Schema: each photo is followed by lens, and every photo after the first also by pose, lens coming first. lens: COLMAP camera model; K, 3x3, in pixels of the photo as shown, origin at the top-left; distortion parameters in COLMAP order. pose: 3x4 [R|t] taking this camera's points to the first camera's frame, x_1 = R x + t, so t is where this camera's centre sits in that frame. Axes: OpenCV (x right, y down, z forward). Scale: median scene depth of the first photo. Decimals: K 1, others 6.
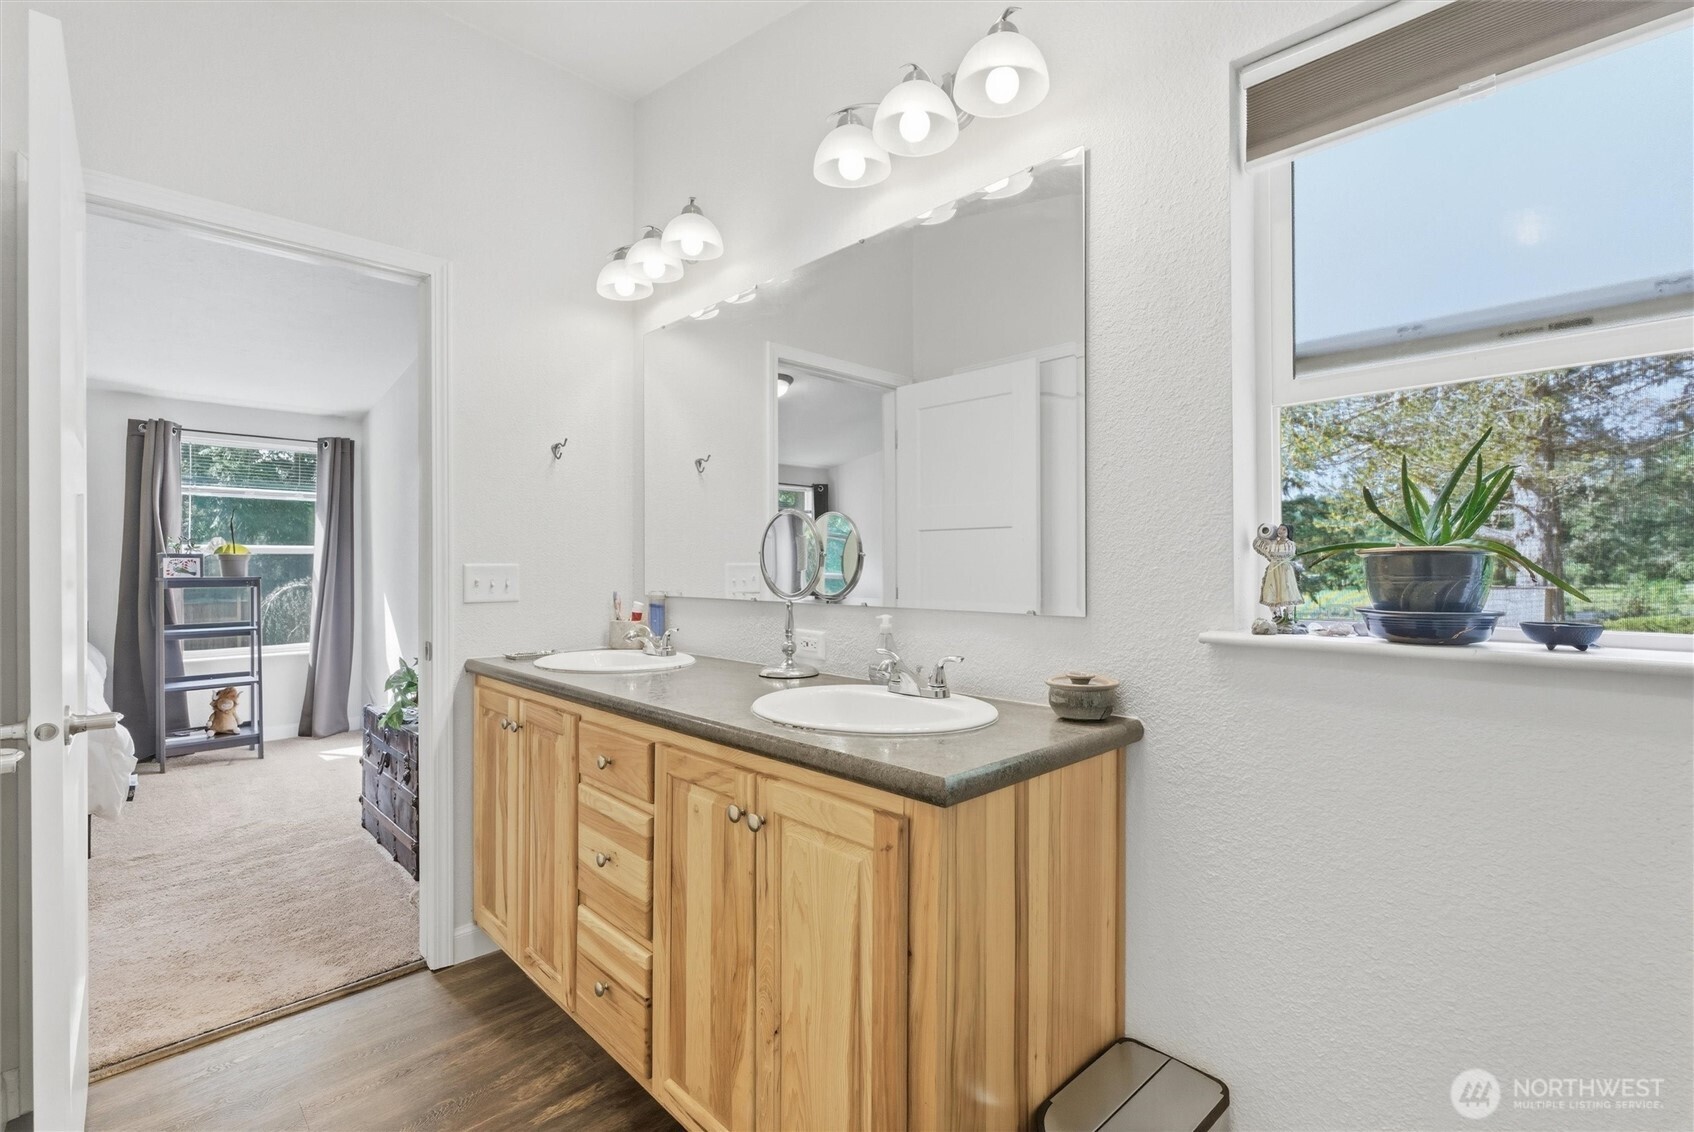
lens RADIAL K [[770.9, 0, 844.7], [0, 770.9, 575.3], [0, 0, 1]] dist [-0.002085, 0.000246]
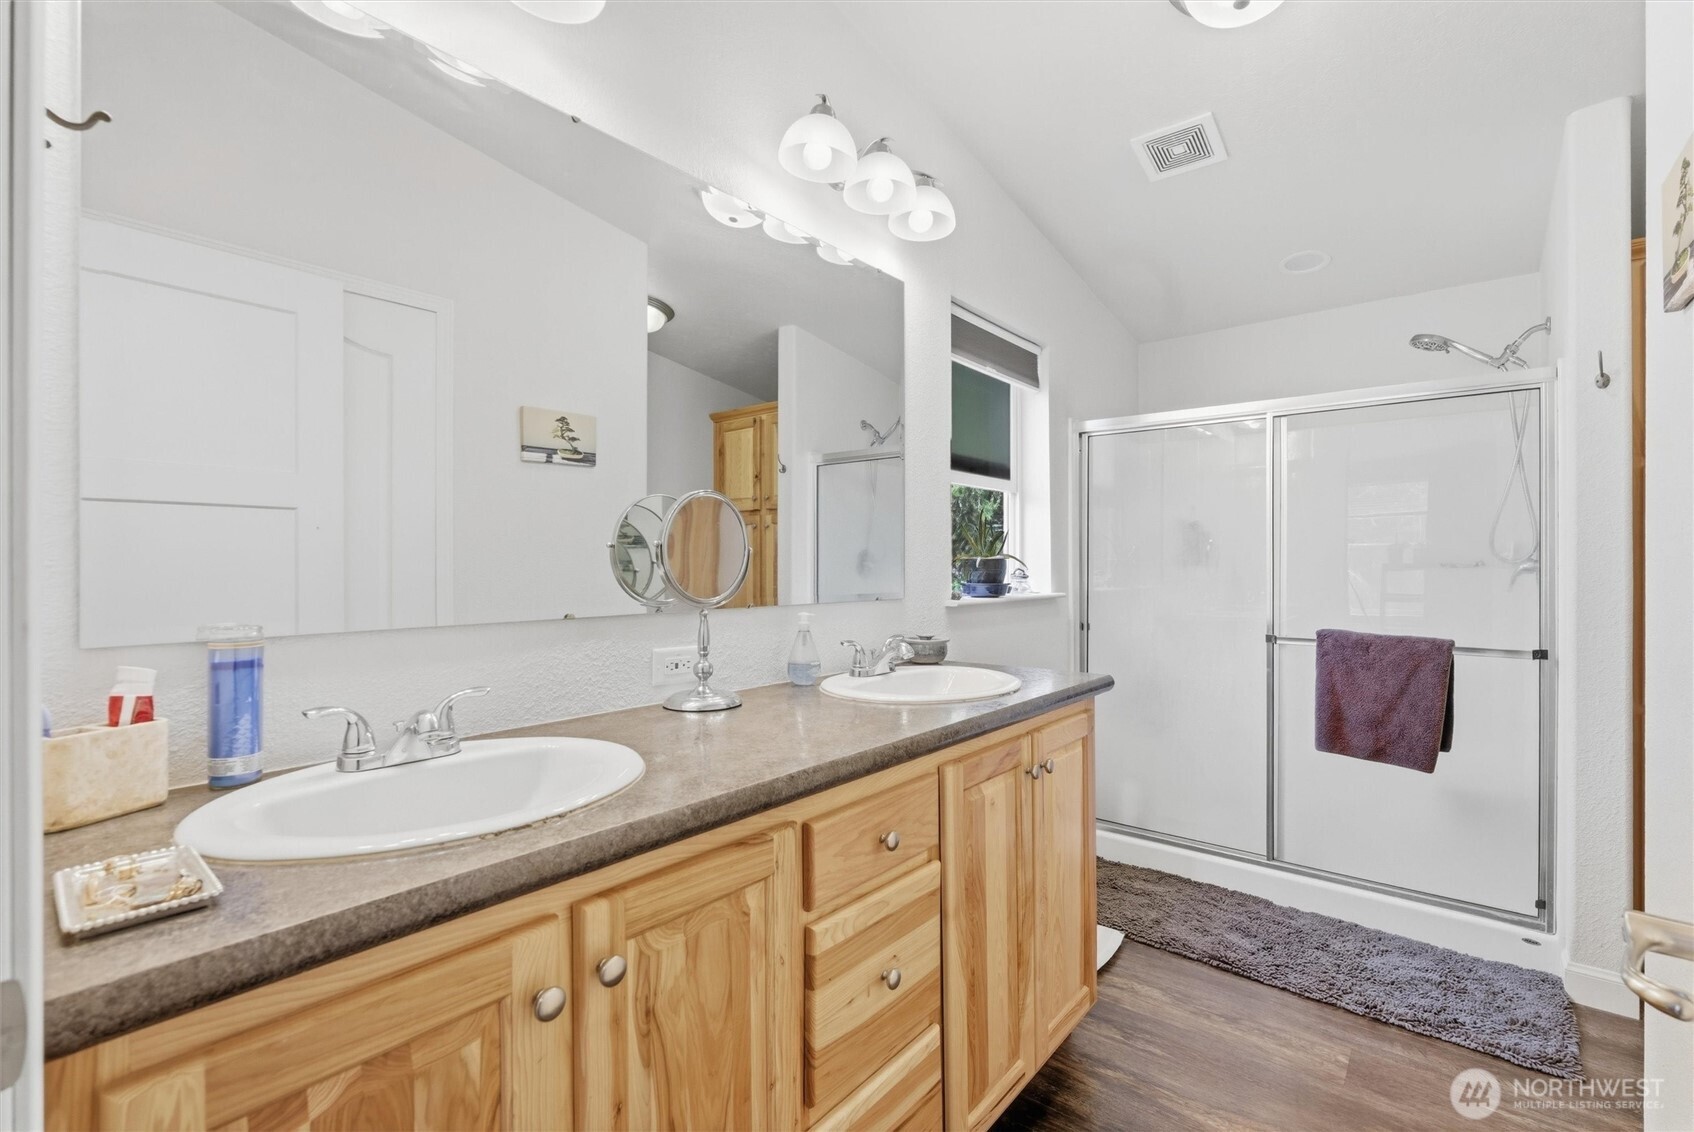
lens RADIAL K [[770.9, 0, 844.7], [0, 770.9, 575.3], [0, 0, 1]] dist [-0.002085, 0.000246]
pose [[-0.108056, -0.007933, 0.994113, -1.076214], [0.018649, 0.999776, 0.010006, -0.007006], [-0.993970, 0.019621, -0.107884, 1.188066]]
